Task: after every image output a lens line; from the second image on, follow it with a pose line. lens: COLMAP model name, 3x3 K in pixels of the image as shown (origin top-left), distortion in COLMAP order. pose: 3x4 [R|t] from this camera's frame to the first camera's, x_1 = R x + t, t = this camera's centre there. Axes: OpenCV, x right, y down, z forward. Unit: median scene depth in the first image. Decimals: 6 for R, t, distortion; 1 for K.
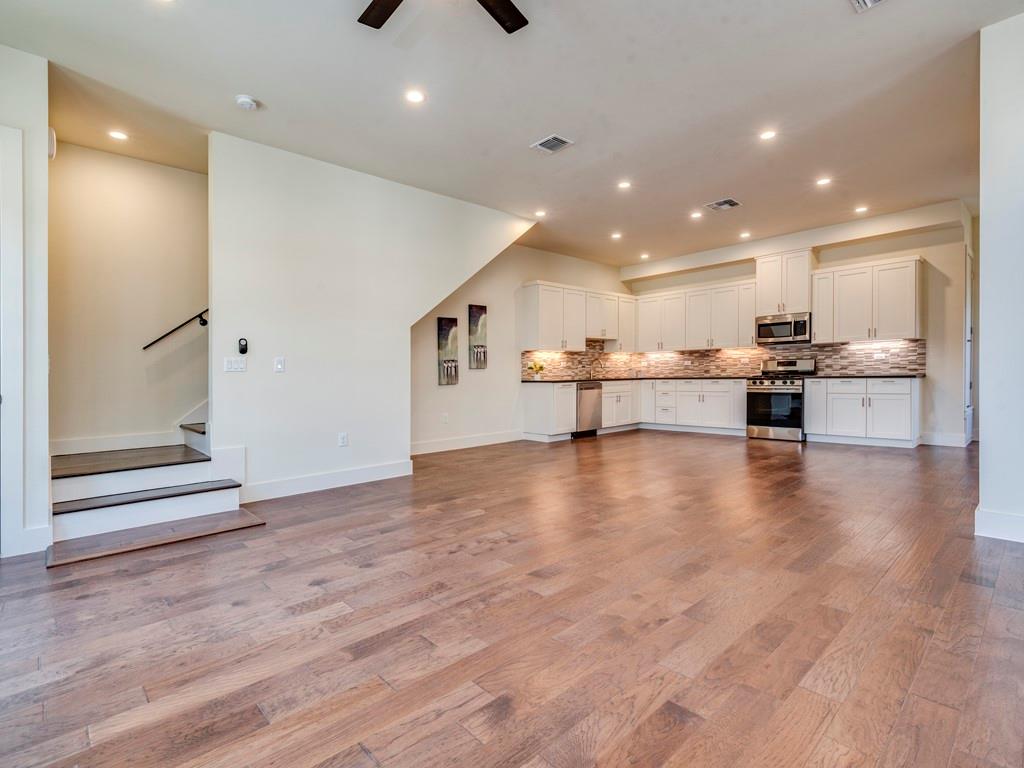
lens RADIAL K [[509.3, 0, 510.9], [0, 509.3, 372.9], [0, 0, 1]] dist [0.002141, 0.000370]
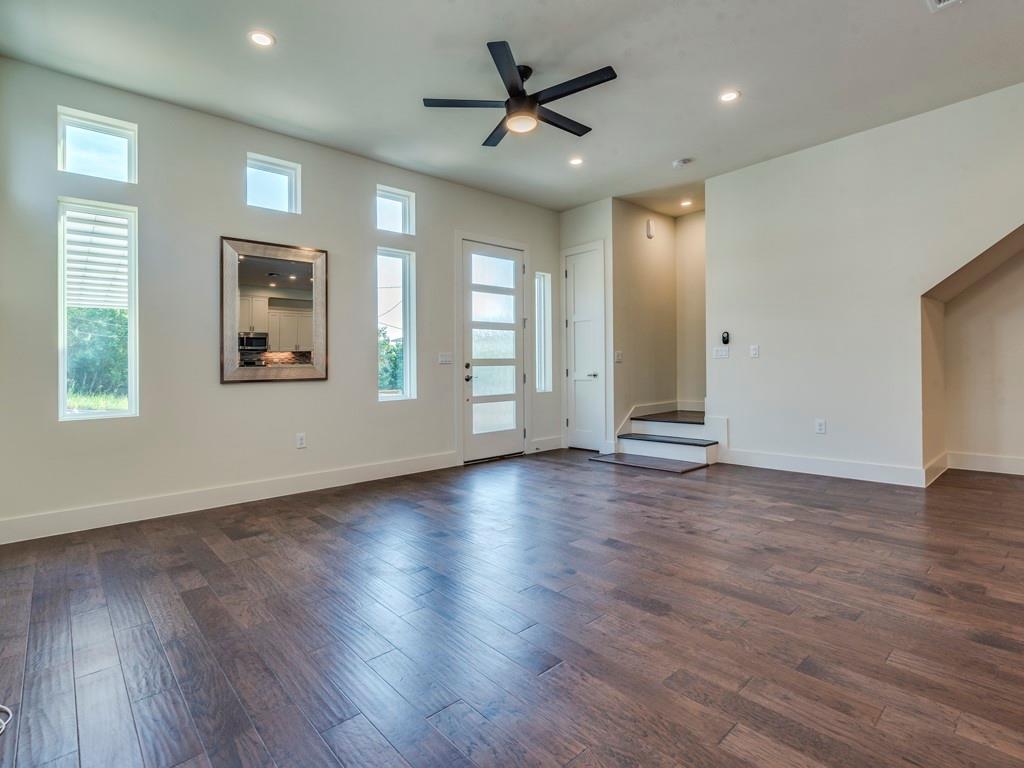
lens RADIAL K [[509.3, 0, 510.9], [0, 509.3, 372.9], [0, 0, 1]] dist [0.002141, 0.000370]
pose [[-0.020377, 0.029563, -0.999355, 0.740170], [0.027133, 0.999211, 0.029006, -0.017273], [0.999424, -0.026524, -0.021163, 0.496558]]
